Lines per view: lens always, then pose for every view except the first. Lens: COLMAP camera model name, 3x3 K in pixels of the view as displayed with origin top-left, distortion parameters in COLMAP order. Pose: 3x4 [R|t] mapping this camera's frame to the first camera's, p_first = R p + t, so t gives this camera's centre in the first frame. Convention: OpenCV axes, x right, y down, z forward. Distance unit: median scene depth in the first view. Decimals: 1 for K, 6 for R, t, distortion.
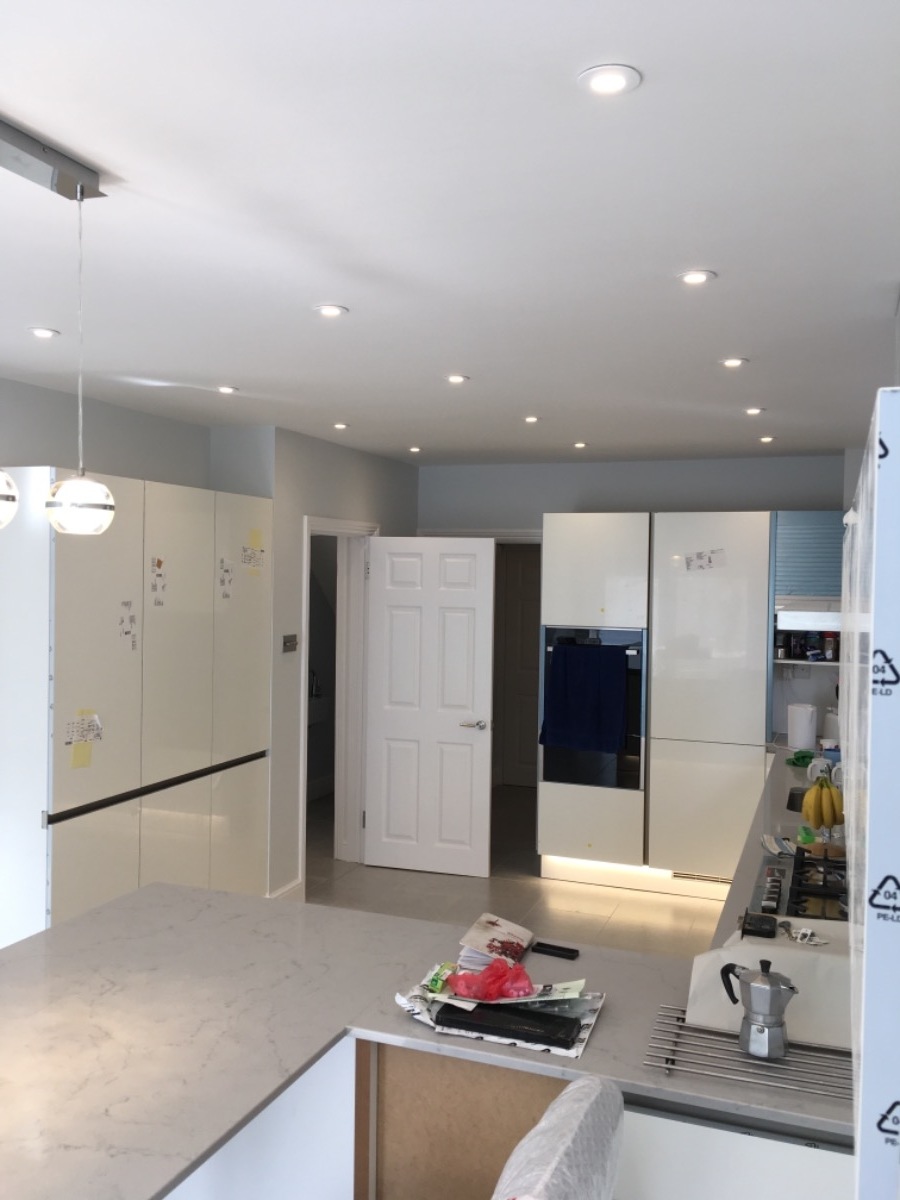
lens RADIAL K [[1027.9, 0, 450.9], [0, 1027.9, 600.8], [0, 0, 1]] dist [0.068899, -0.071207]
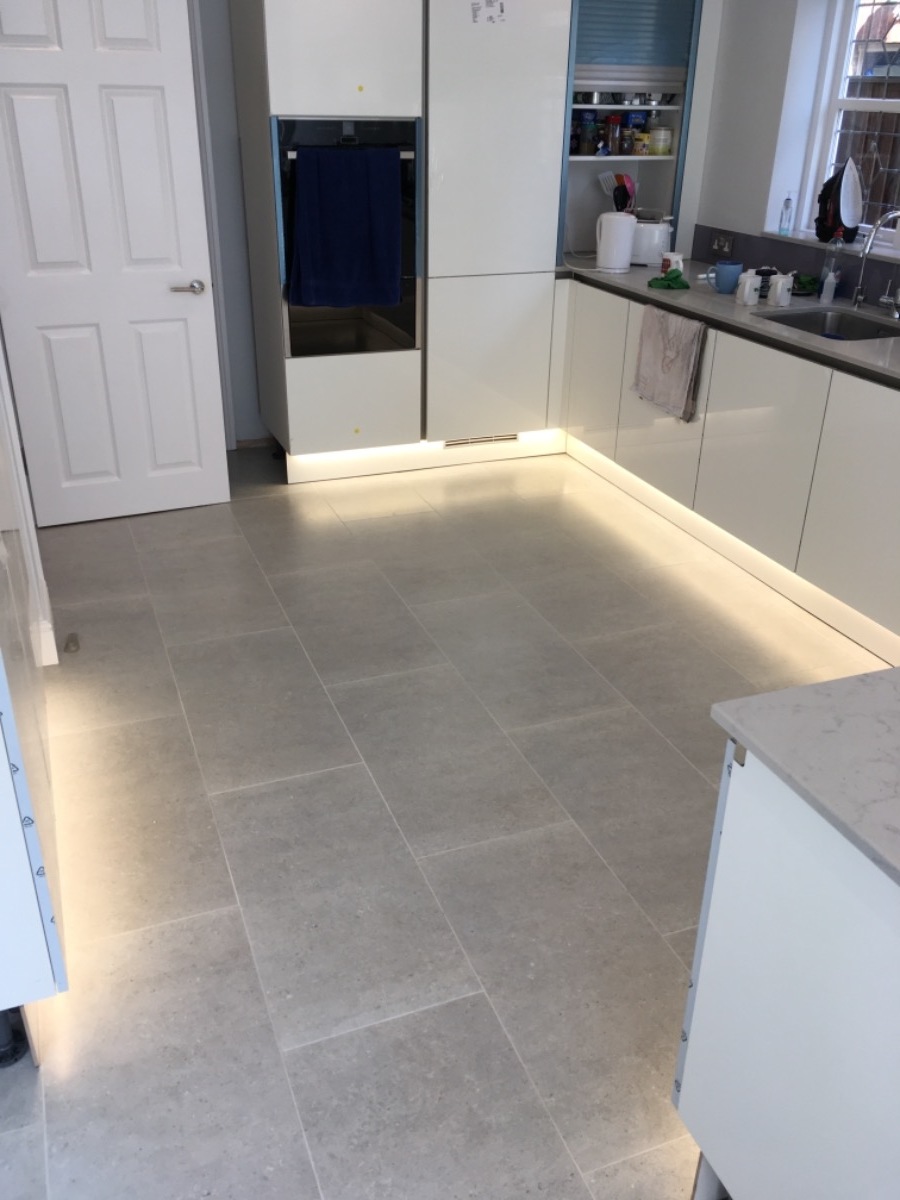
lens RADIAL K [[1027.9, 0, 450.7], [0, 1027.9, 602.5], [0, 0, 1]] dist [0.068899, -0.071207]
pose [[0.740260, -0.300874, 0.601241, -0.315945], [0.013213, 0.900614, 0.434419, 0.016217], [-0.672191, -0.313639, 0.670664, 0.384425]]
